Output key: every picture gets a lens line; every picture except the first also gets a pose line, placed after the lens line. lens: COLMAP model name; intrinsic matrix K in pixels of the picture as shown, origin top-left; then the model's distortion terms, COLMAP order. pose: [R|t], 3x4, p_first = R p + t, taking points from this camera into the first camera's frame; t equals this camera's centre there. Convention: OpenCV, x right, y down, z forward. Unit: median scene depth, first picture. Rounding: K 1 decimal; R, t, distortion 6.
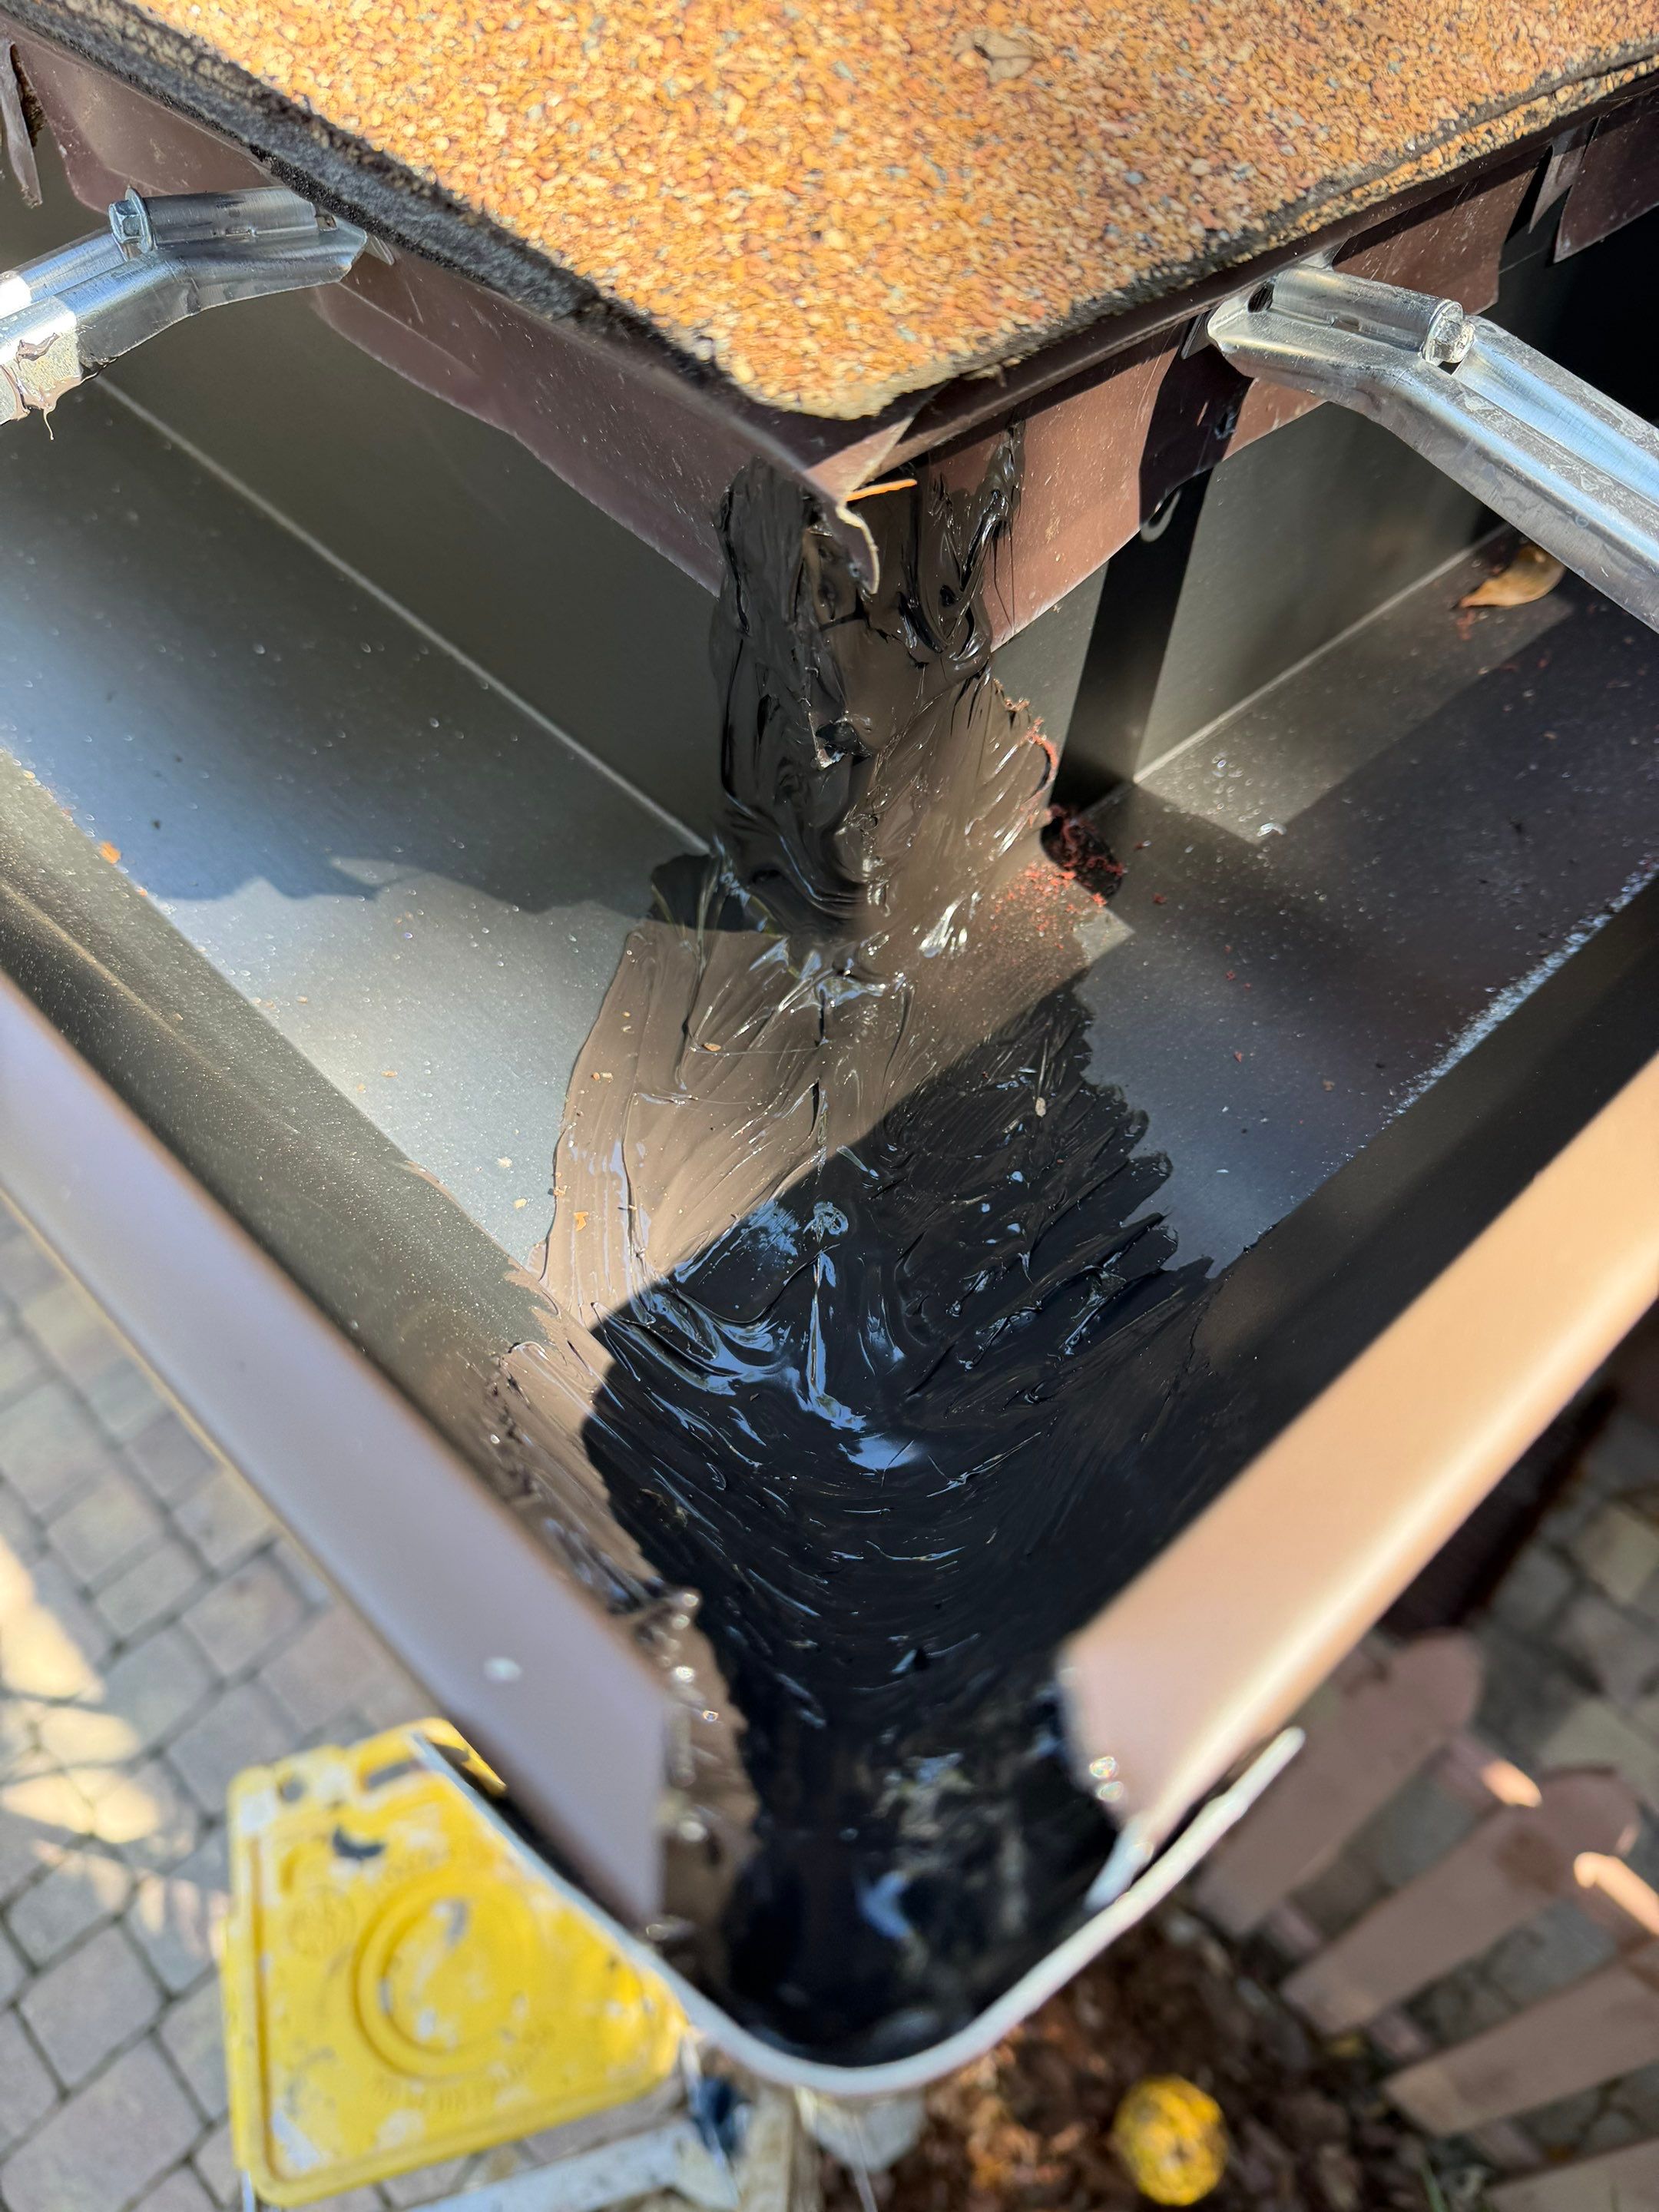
lens RADIAL K [[1572.1, 0, 838.9], [0, 1572.1, 1130.0], [0, 0, 1]] dist [-0.022297, 0.003334]
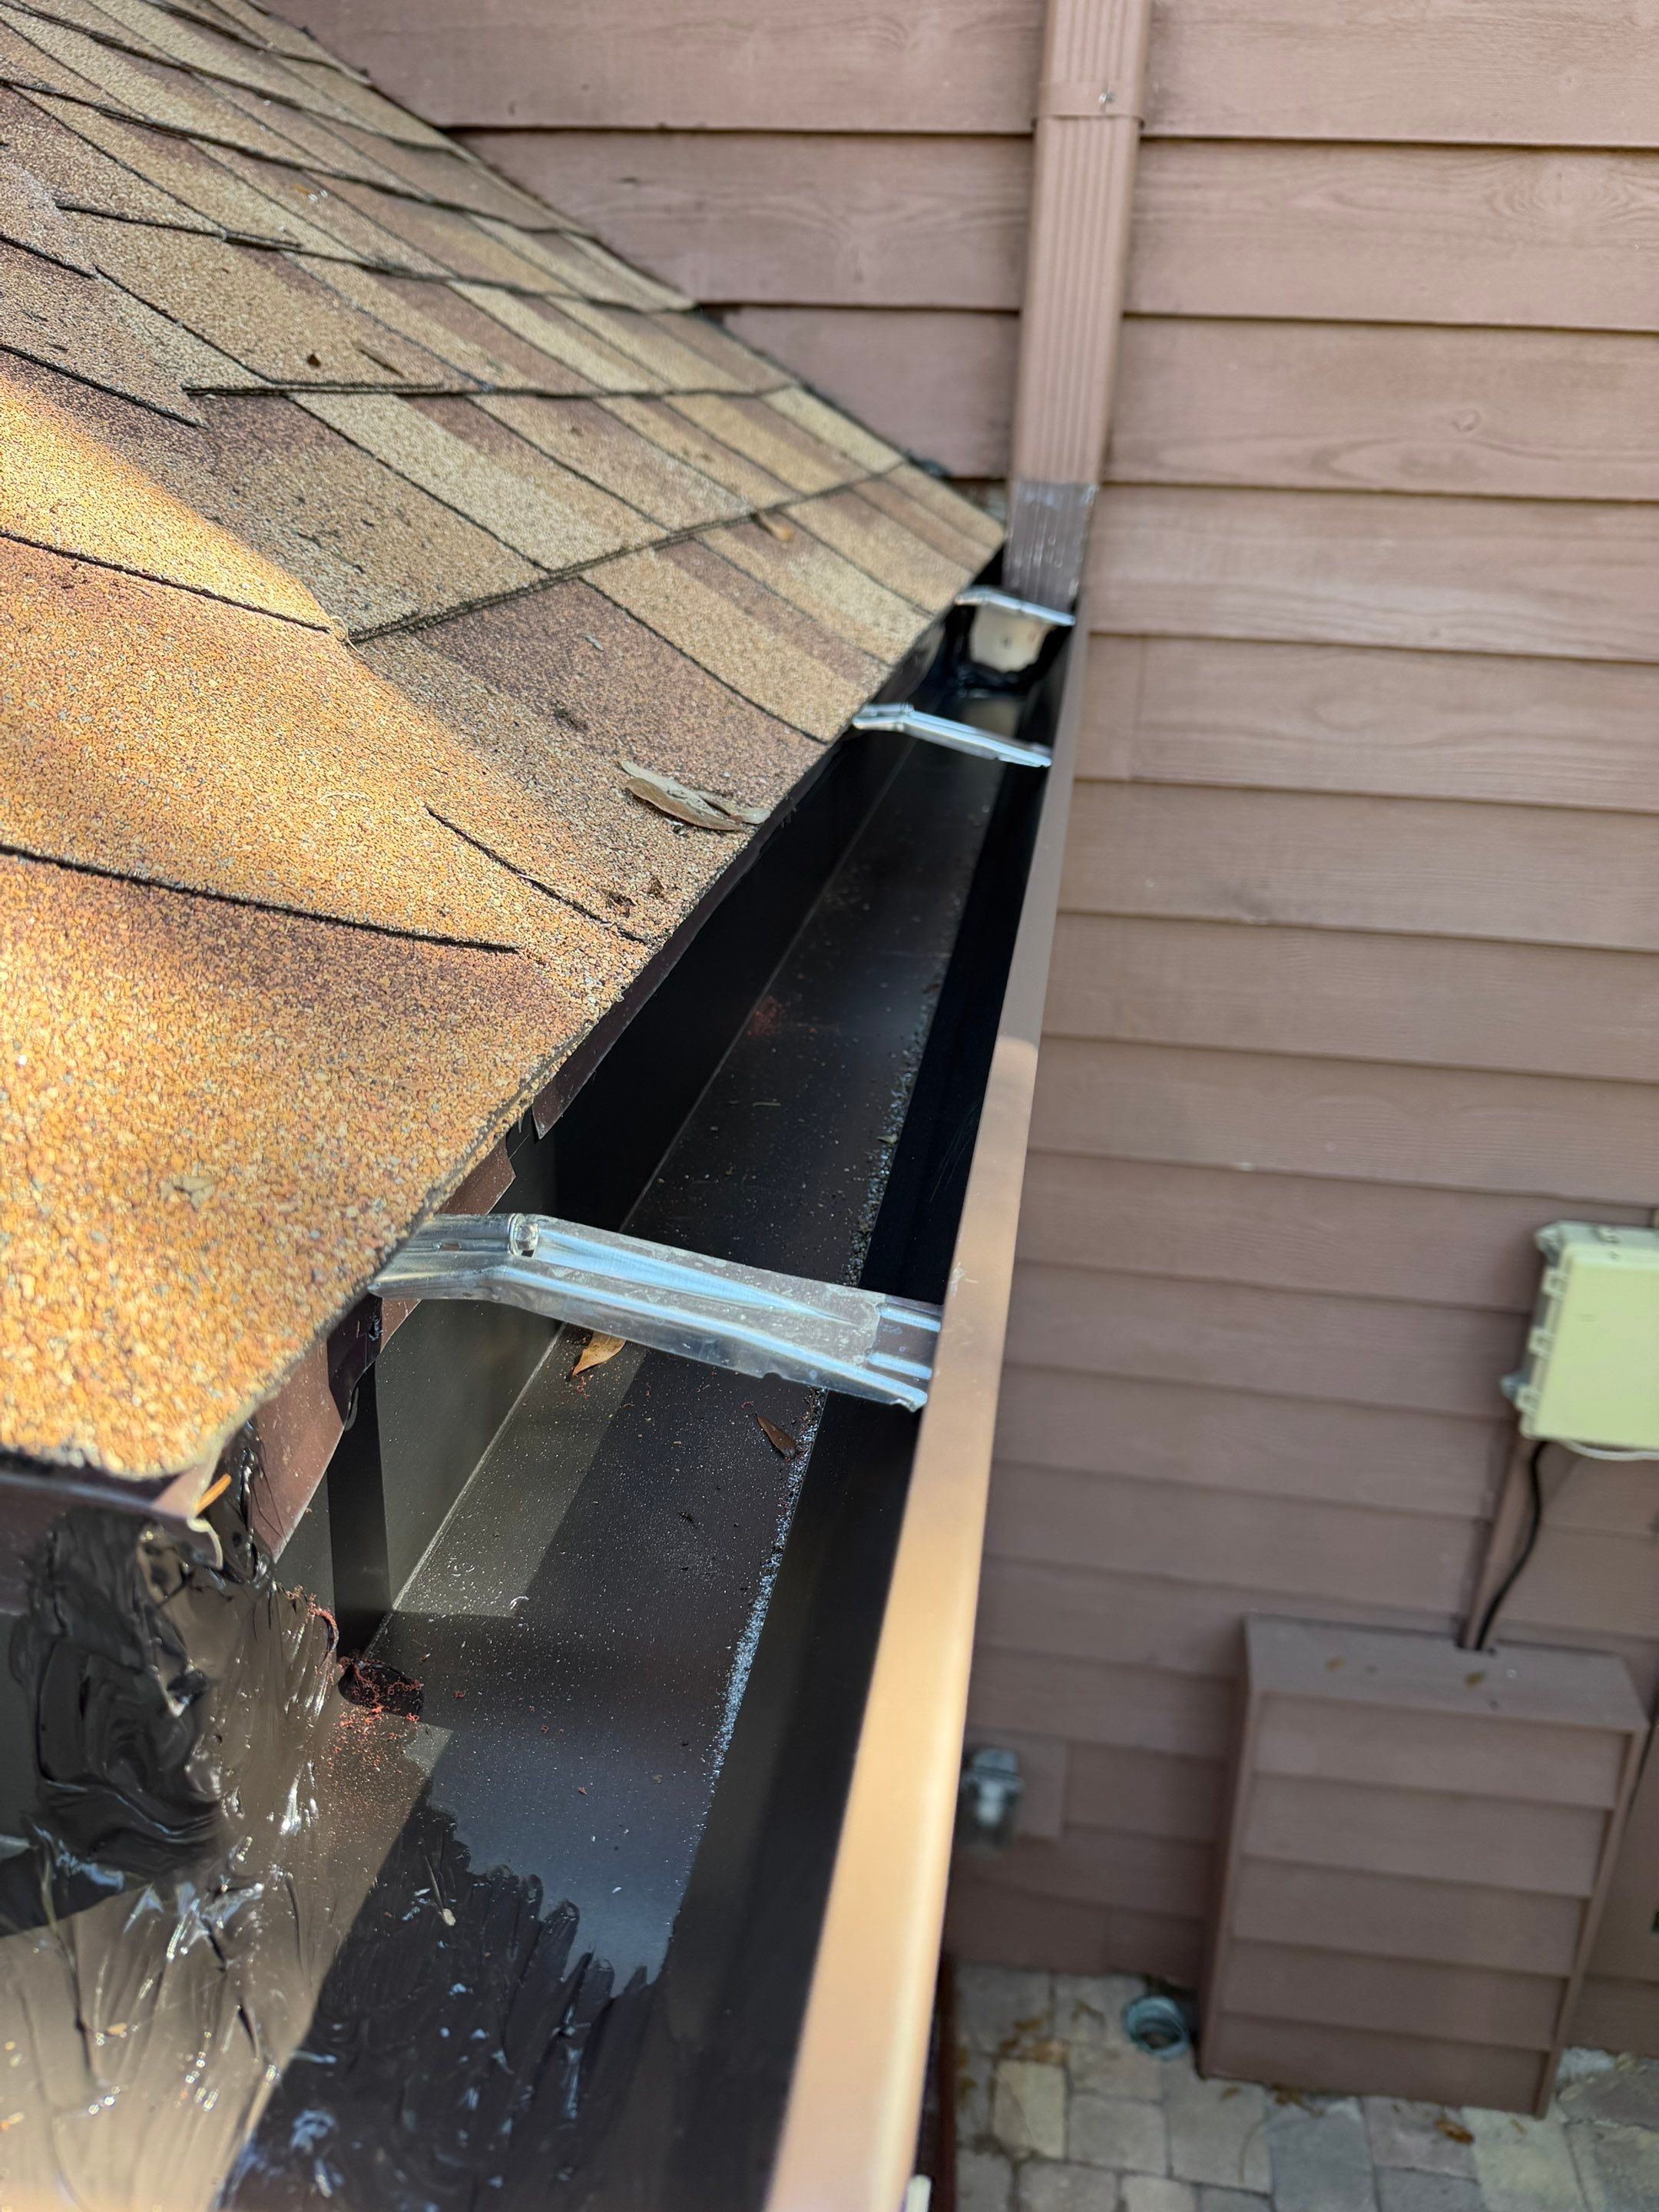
lens RADIAL K [[1895.8, 0, 829.5], [0, 1895.8, 1106.0], [0, 0, 1]] dist [0.010409, 0.020602]
pose [[0.785934, -0.254818, 0.563361, -0.348177], [0.460694, 0.849028, -0.258675, -0.038223], [-0.412394, 0.462839, 0.784673, -0.549323]]
